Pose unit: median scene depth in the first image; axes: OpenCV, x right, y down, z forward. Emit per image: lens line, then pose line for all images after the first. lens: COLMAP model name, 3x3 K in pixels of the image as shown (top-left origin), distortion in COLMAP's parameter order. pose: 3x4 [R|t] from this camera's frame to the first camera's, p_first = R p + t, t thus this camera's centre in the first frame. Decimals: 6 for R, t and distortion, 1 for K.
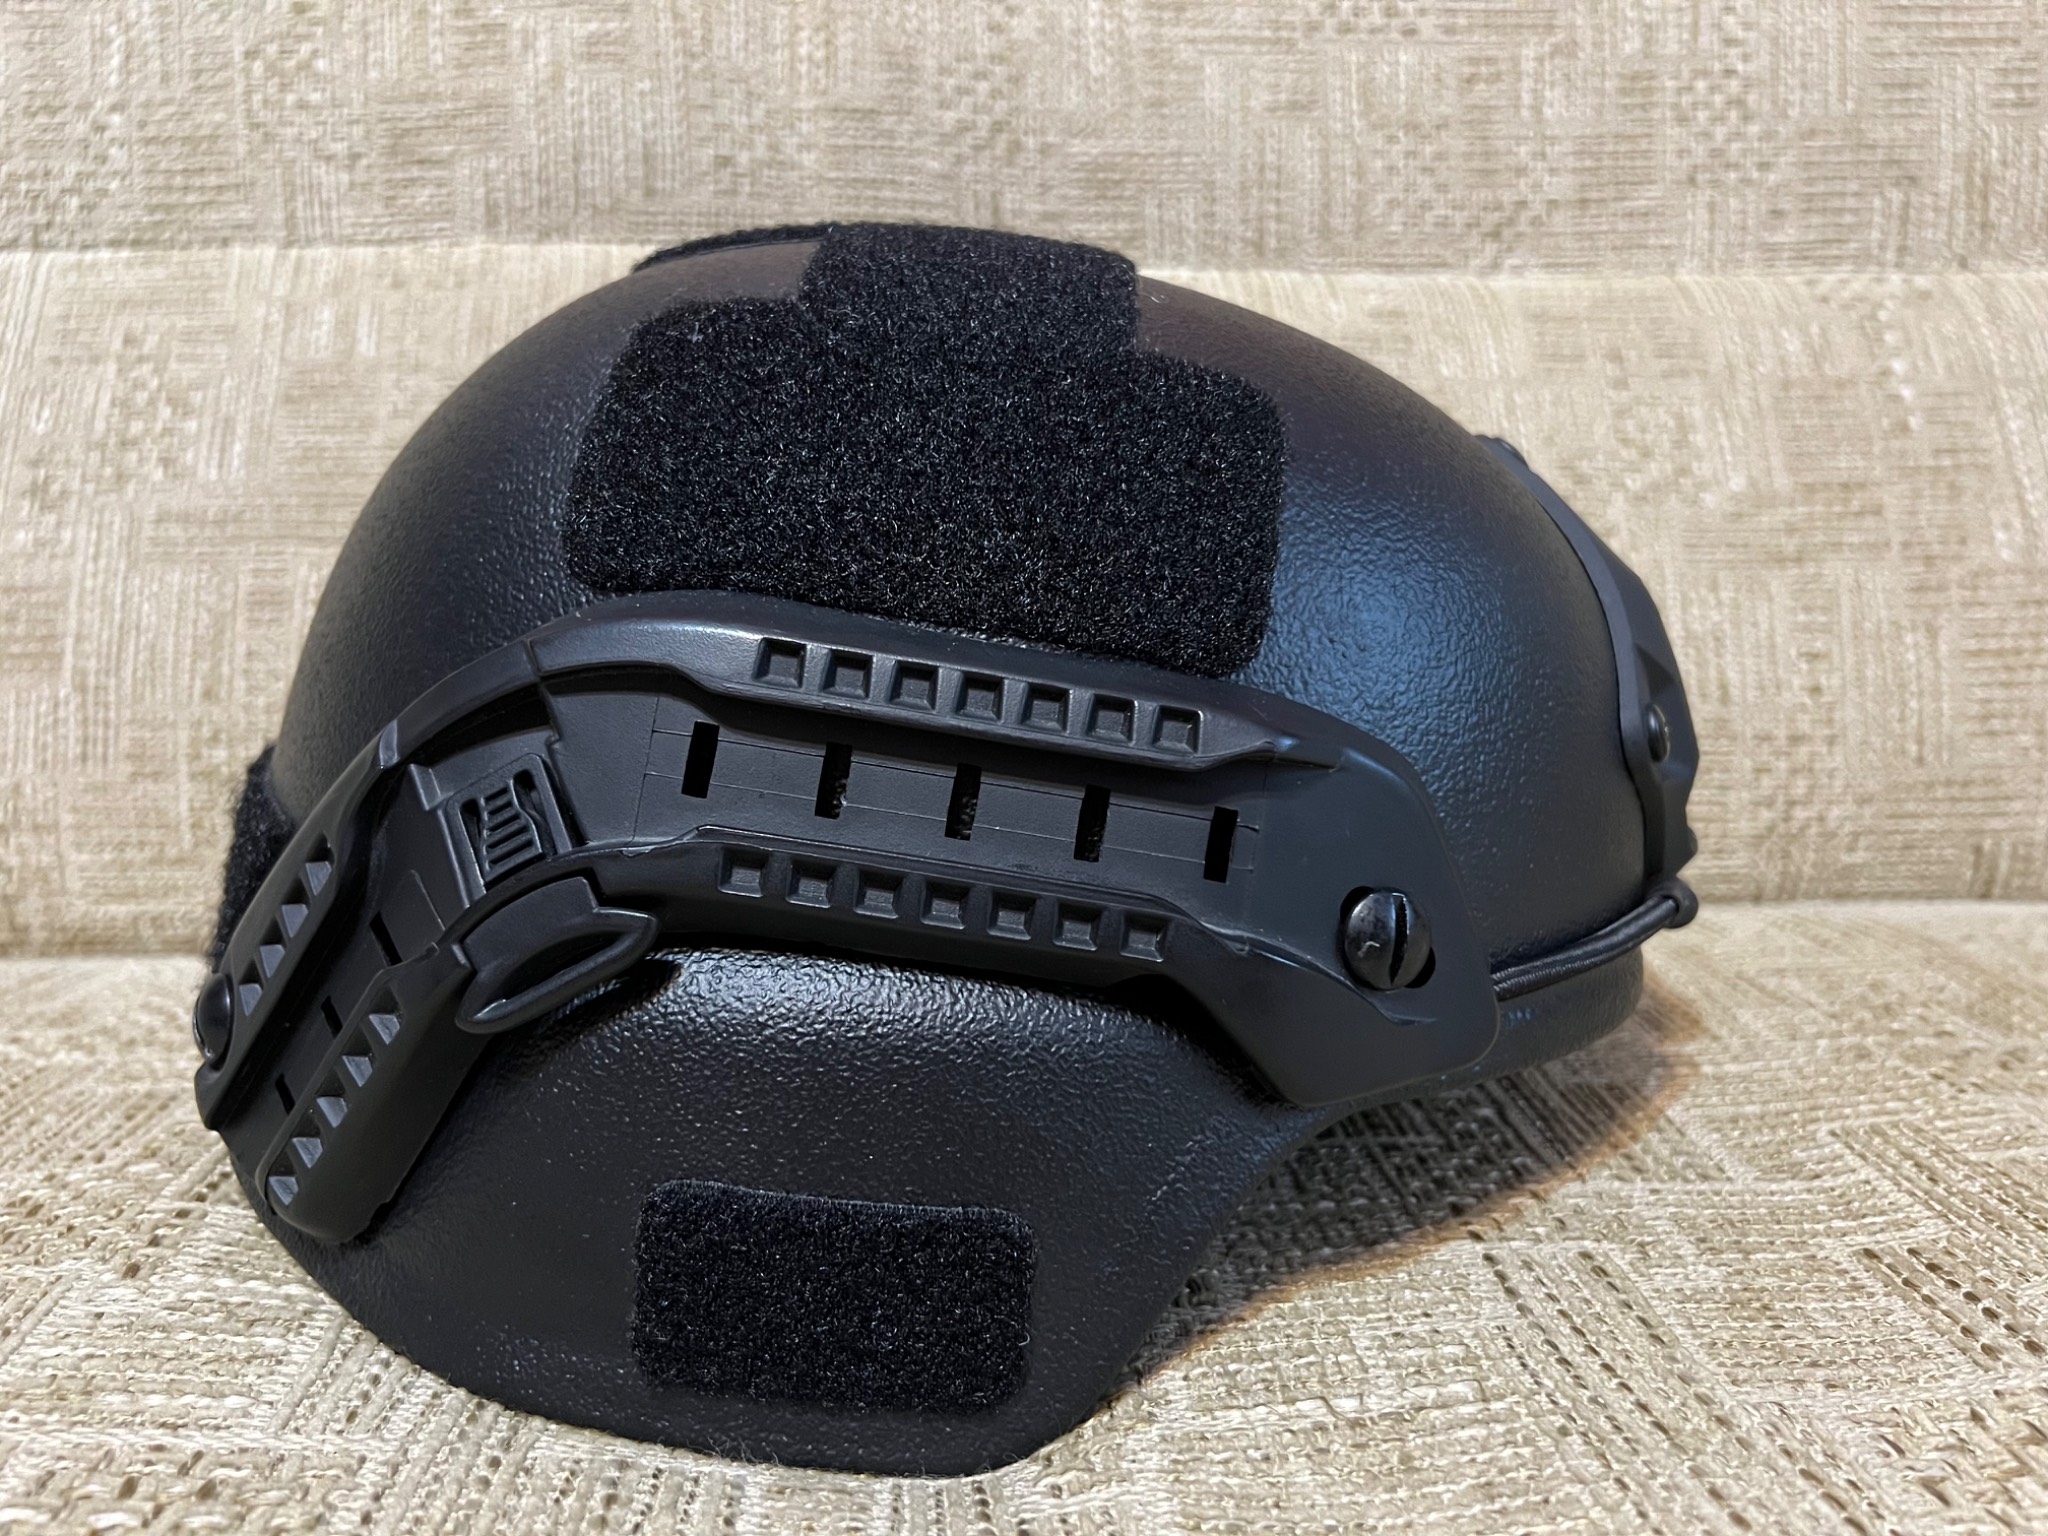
lens RADIAL K [[1581.8, 0, 1023.3], [0, 1581.8, 763.2], [0, 0, 1]] dist [0.018439, -0.038324]
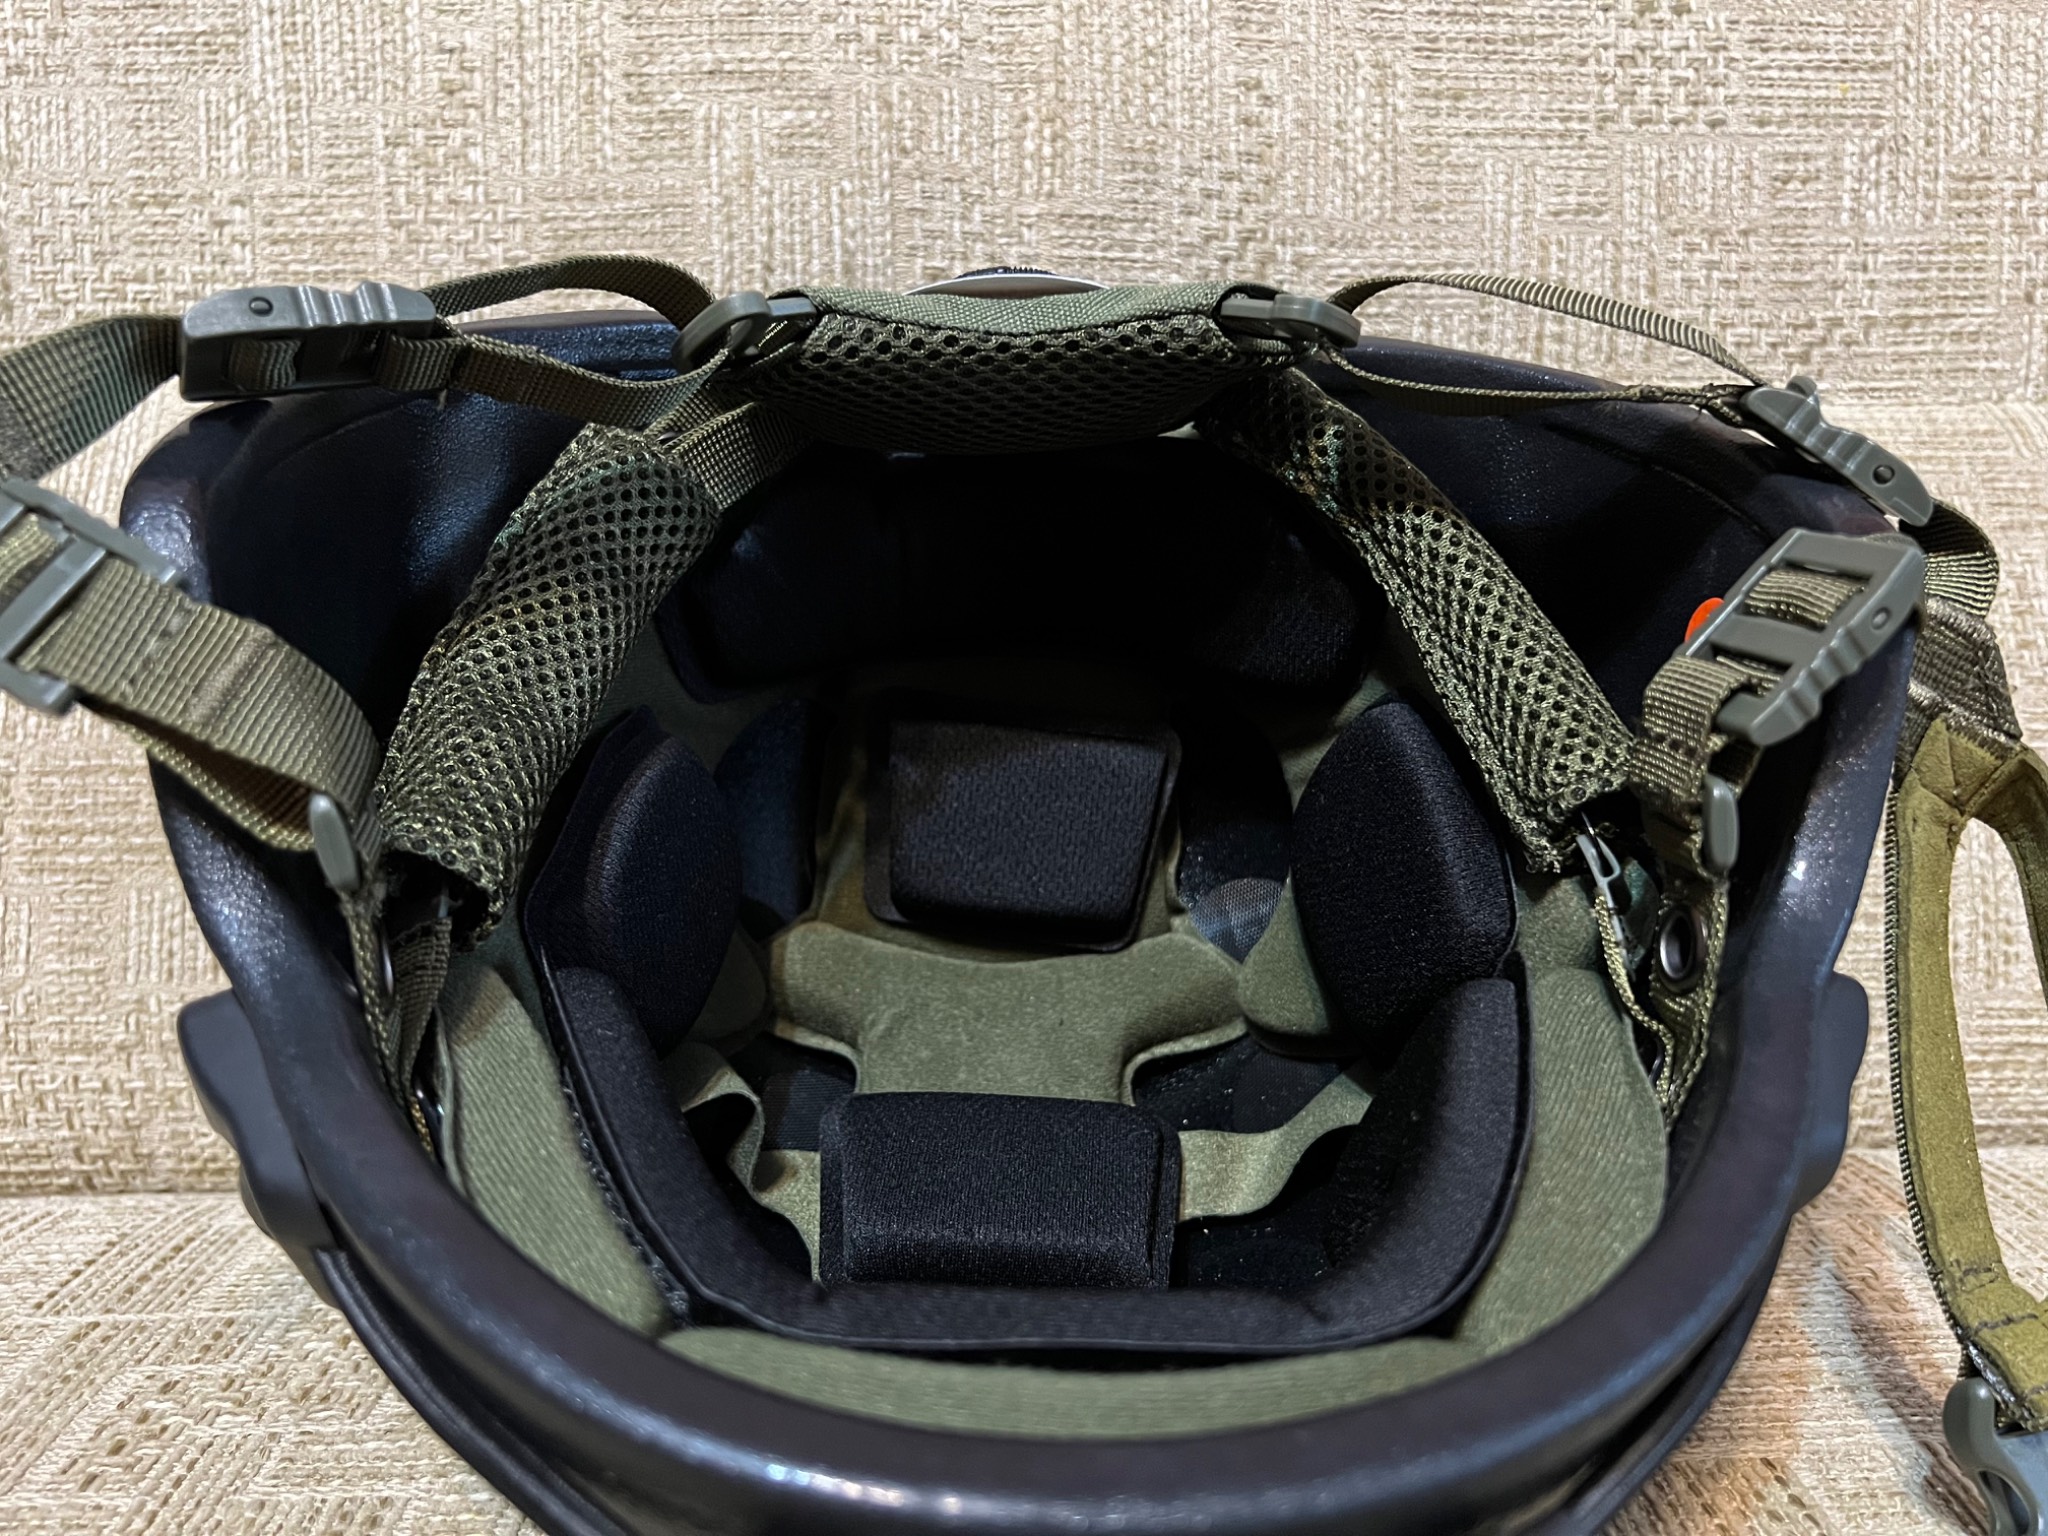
lens RADIAL K [[1581.8, 0, 1023.3], [0, 1581.8, 763.2], [0, 0, 1]] dist [0.018439, -0.038324]
pose [[0.999826, 0.015689, -0.010084, -0.127712], [-0.015325, 0.999263, 0.035200, -0.142236], [0.010629, -0.035040, 0.999329, 0.120825]]
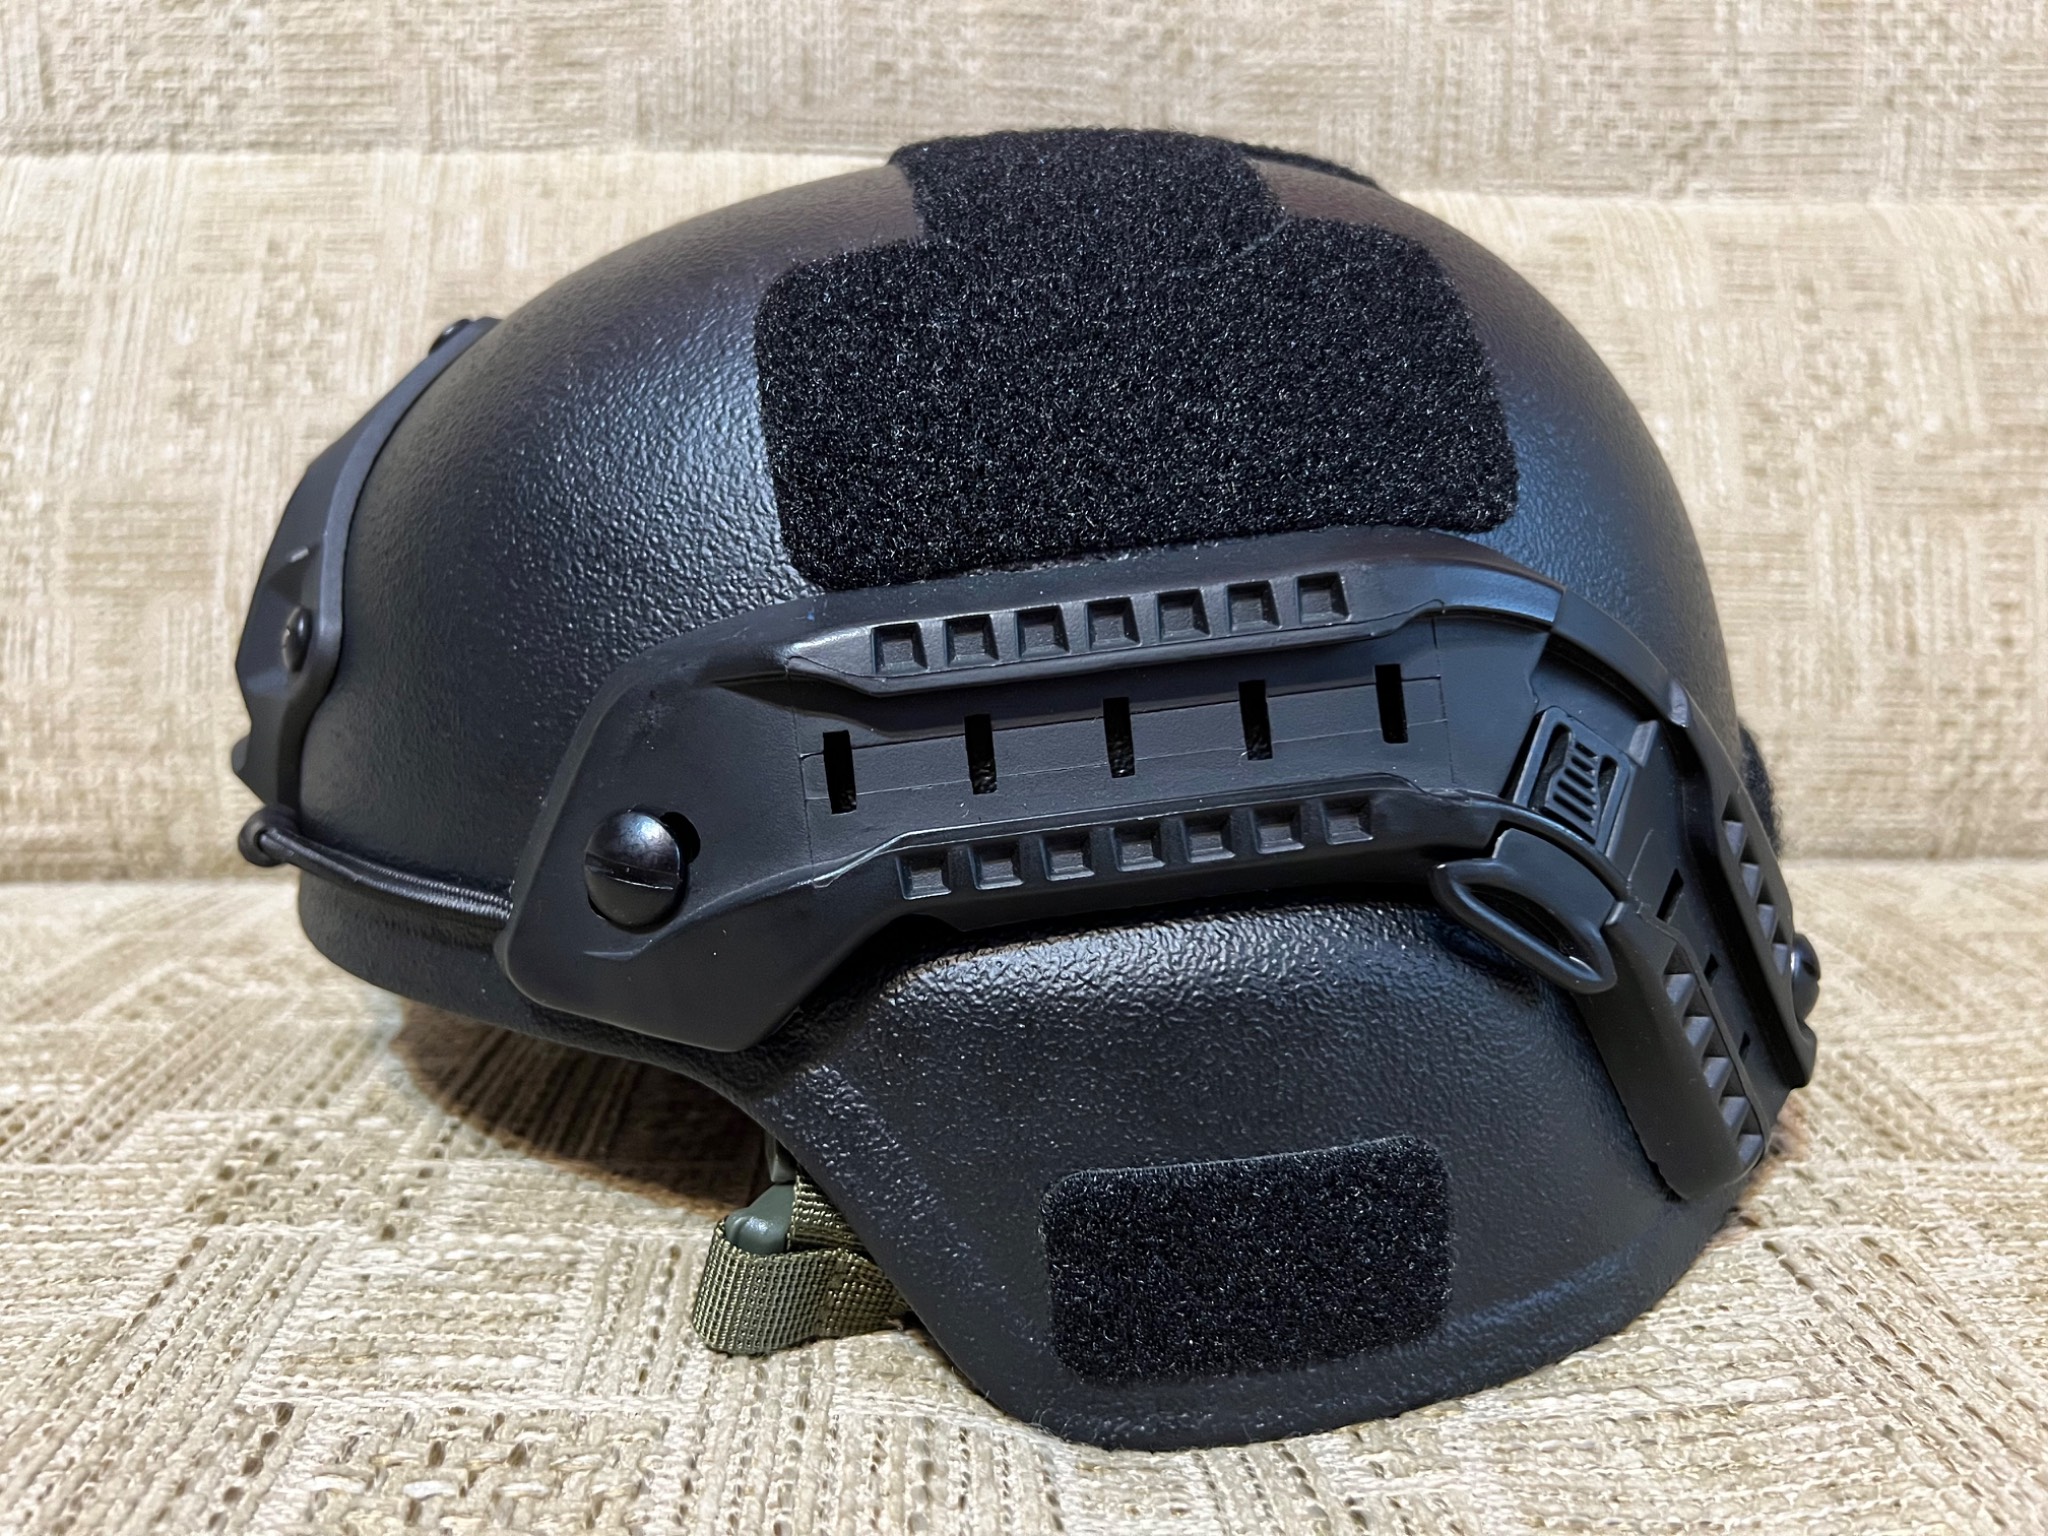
lens RADIAL K [[1574.0, 0, 1012.9], [0, 1574.0, 759.9], [0, 0, 1]] dist [0.044525, -0.074778]
pose [[0.999649, 0.020377, -0.016950, -0.086658], [-0.019494, 0.998524, 0.050691, -0.011201], [0.017958, -0.050343, 0.998571, 0.021410]]
